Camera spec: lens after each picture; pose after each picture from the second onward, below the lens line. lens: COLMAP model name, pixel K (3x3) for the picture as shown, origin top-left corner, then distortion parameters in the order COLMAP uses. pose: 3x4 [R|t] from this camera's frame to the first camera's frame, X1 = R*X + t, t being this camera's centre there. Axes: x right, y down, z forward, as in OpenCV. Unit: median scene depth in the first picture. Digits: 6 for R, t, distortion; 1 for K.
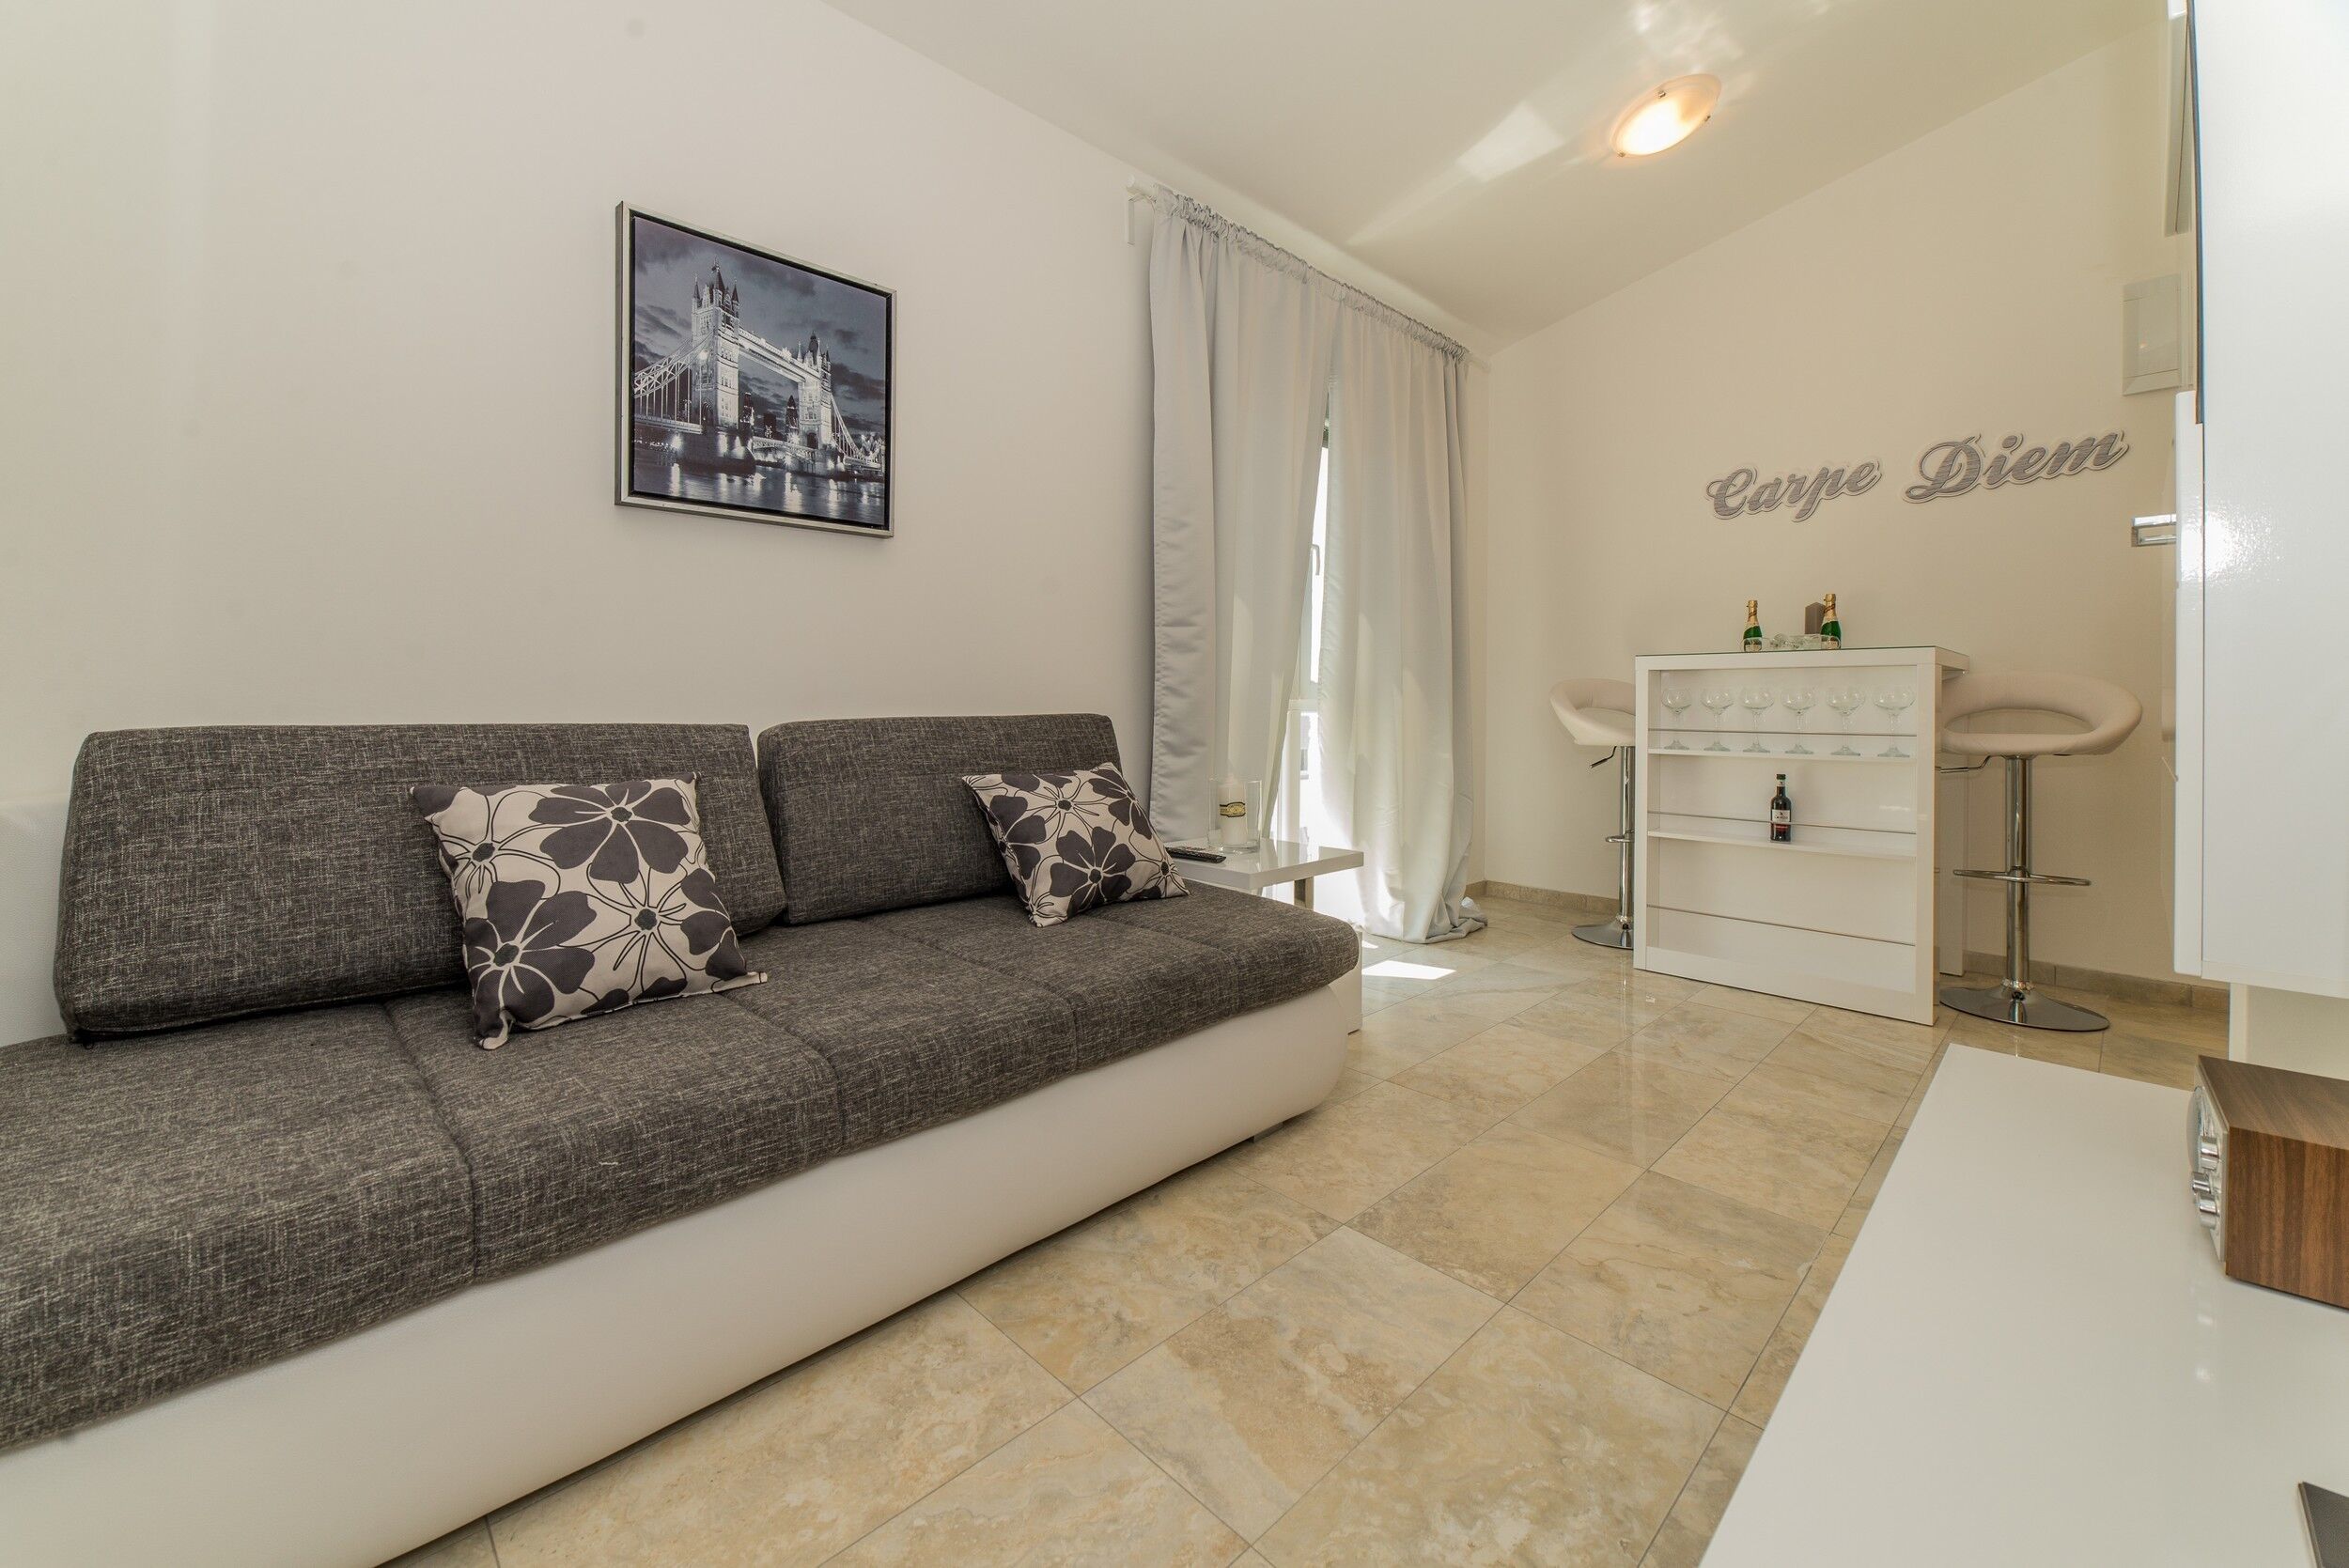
lens RADIAL K [[926.1, 0, 1153.9], [0, 926.1, 716.0], [0, 0, 1]] dist [-0.017230, 0.004916]
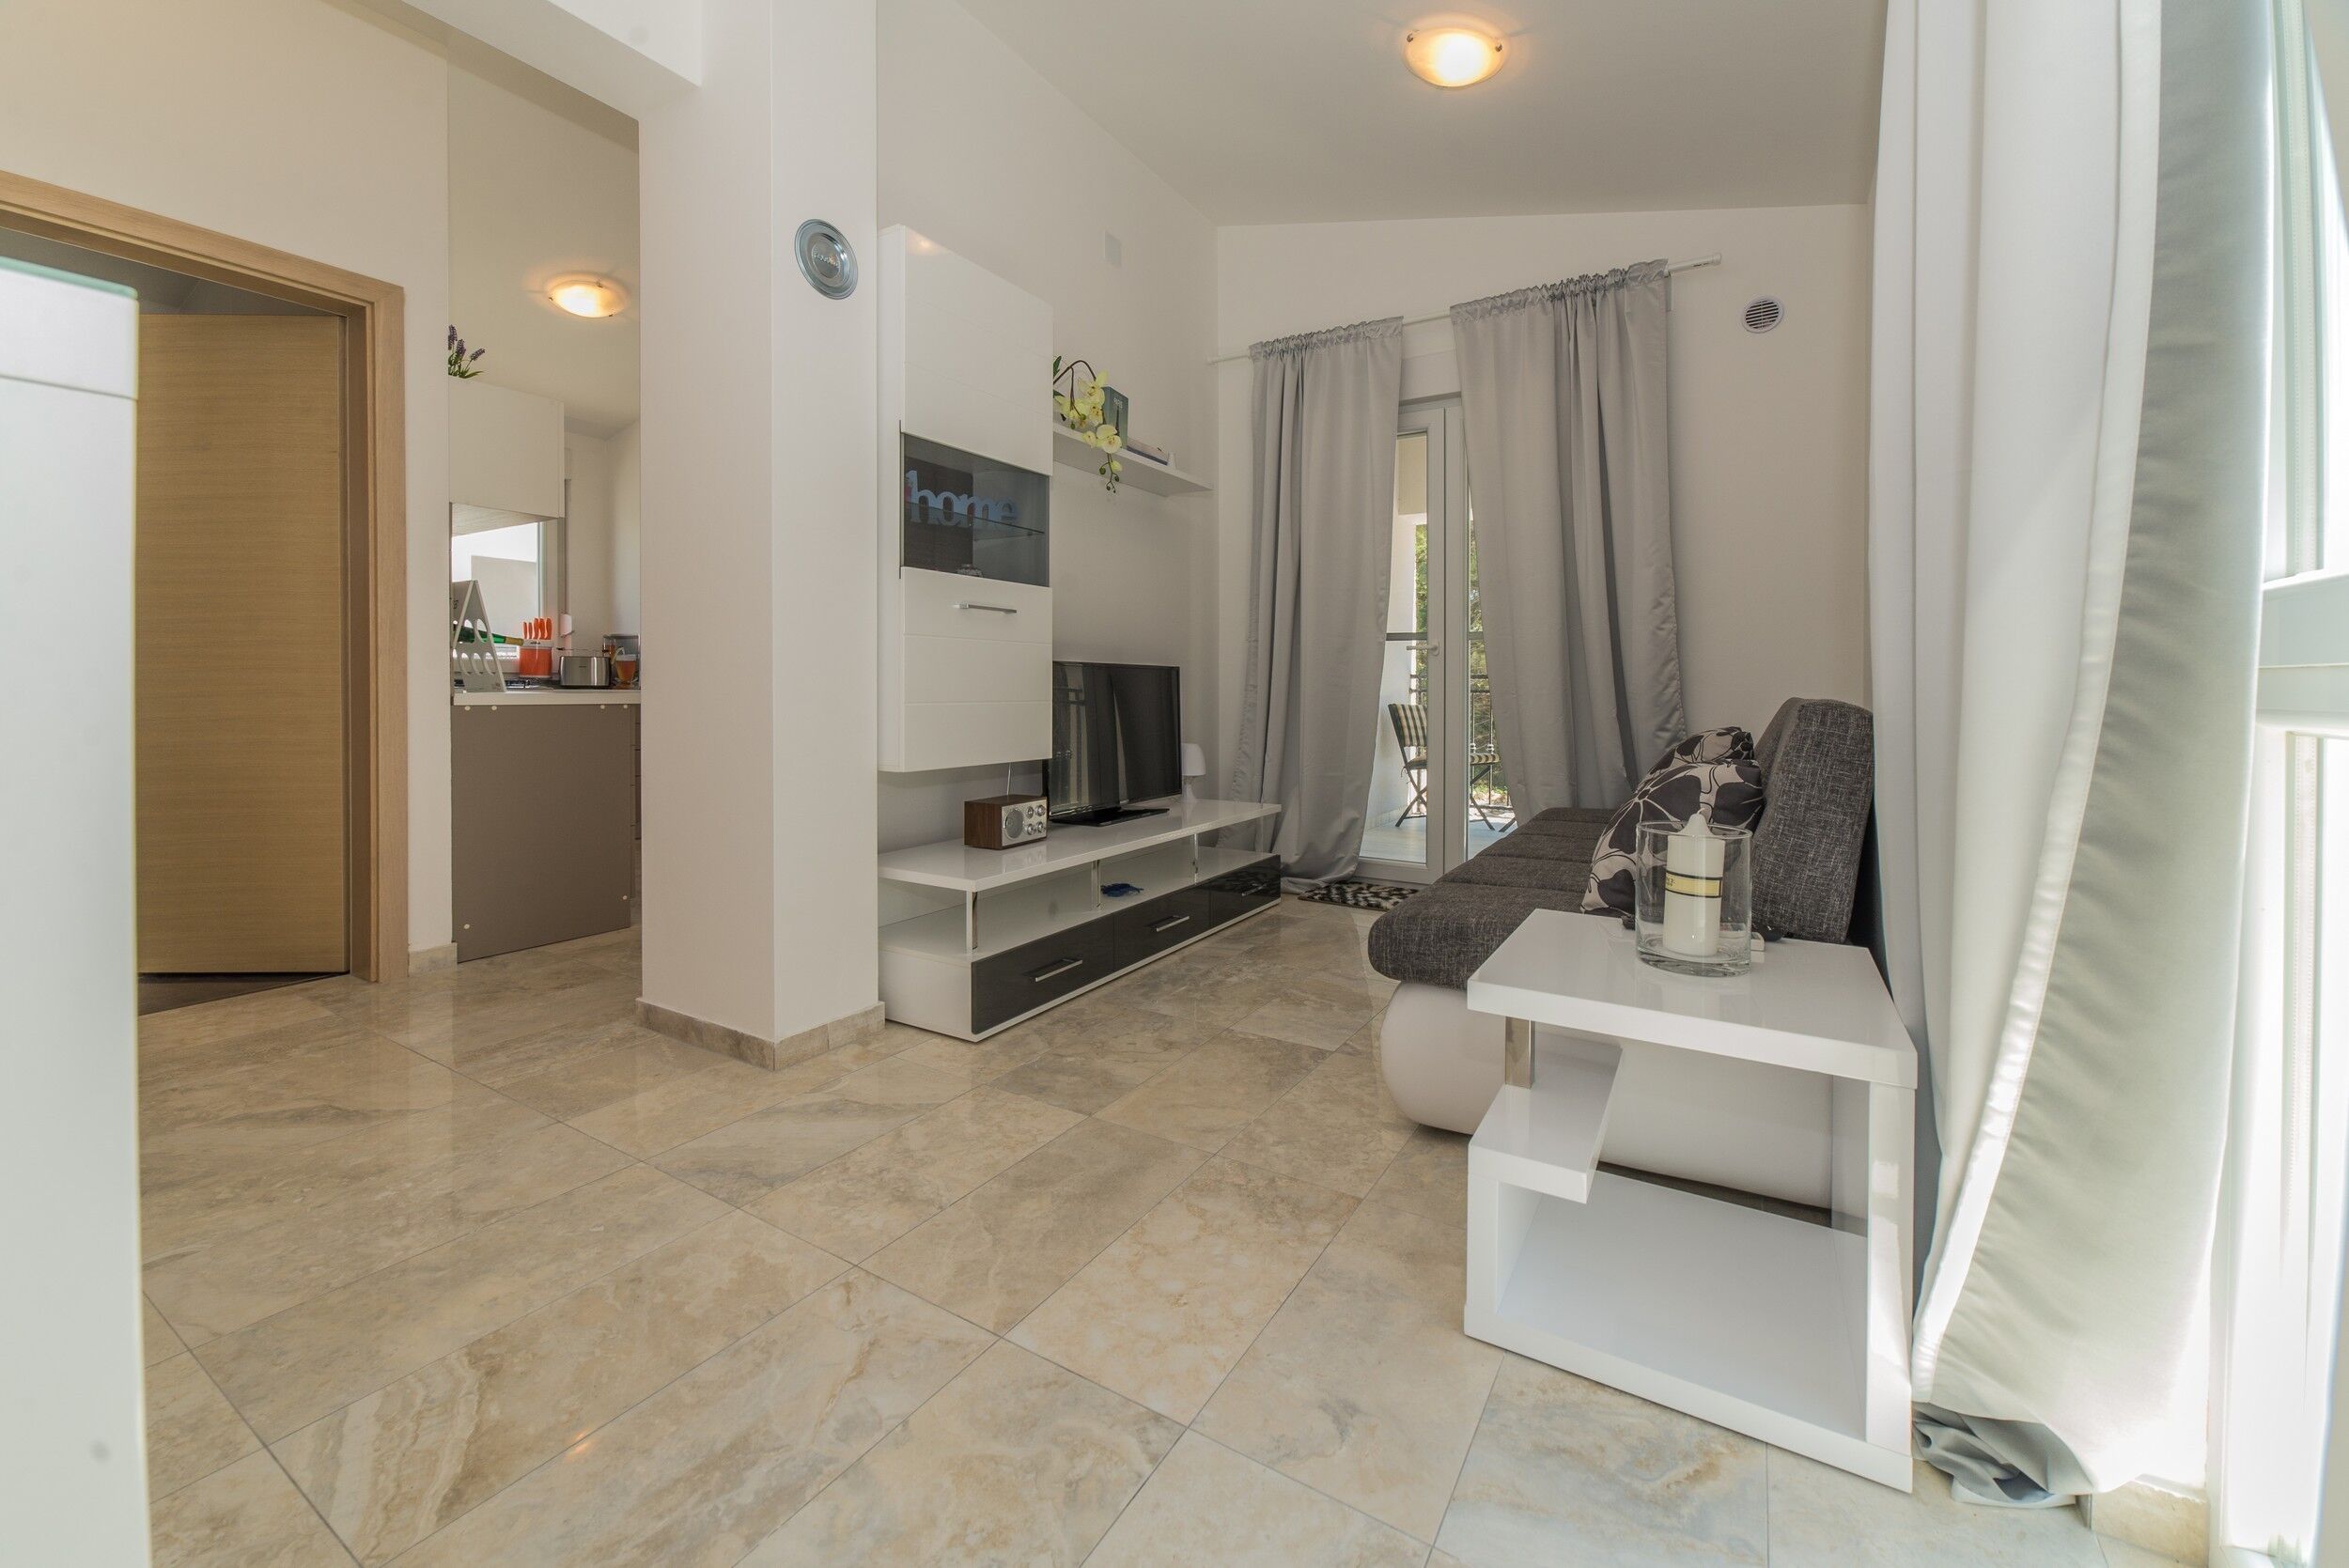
lens RADIAL K [[926.1, 0, 1167.2], [0, 926.1, 706.4], [0, 0, 1]] dist [-0.017230, 0.004916]
pose [[-0.968618, -0.001643, -0.248547, 0.646343], [-0.011207, 0.999250, 0.037071, -0.017647], [0.248300, 0.038693, -0.967910, 1.835252]]
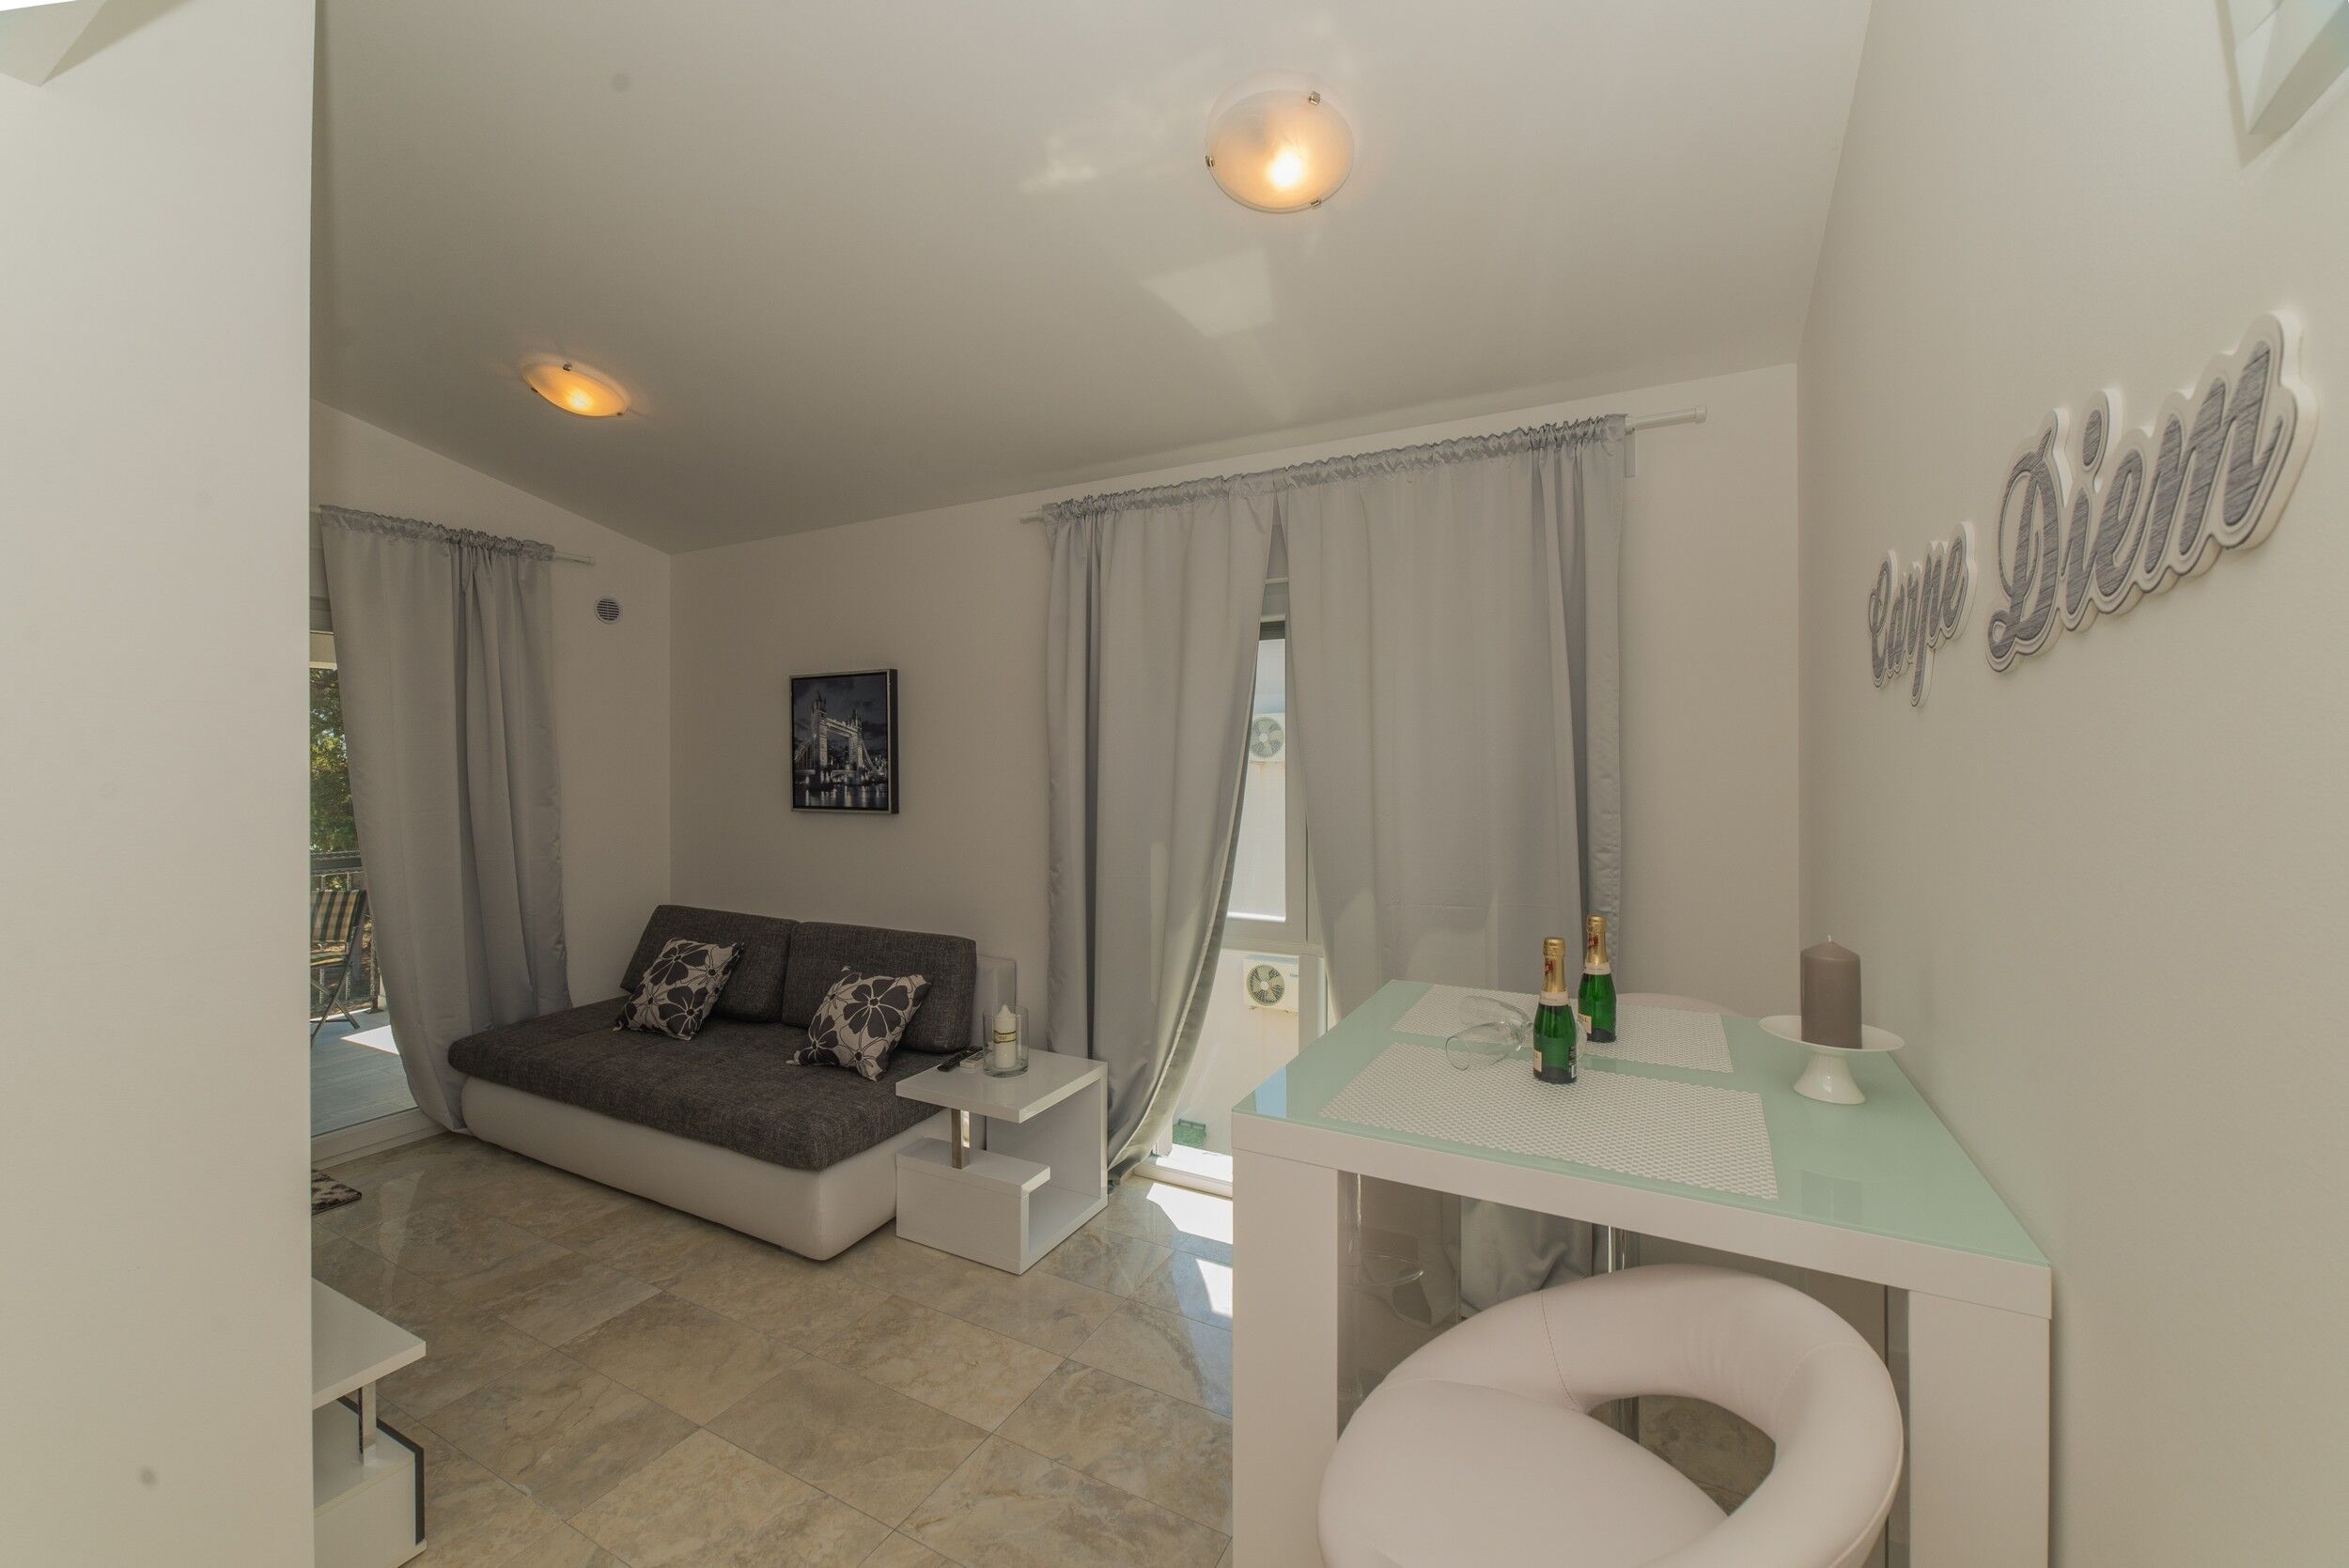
lens RADIAL K [[926.1, 0, 1185.6], [0, 926.1, 759.8], [0, 0, 1]] dist [-0.017230, 0.004916]
pose [[0.323256, -0.010810, -0.946250, 1.655487], [-0.013109, 0.999788, -0.015900, -0.303422], [0.946221, 0.017544, 0.323046, 1.071598]]
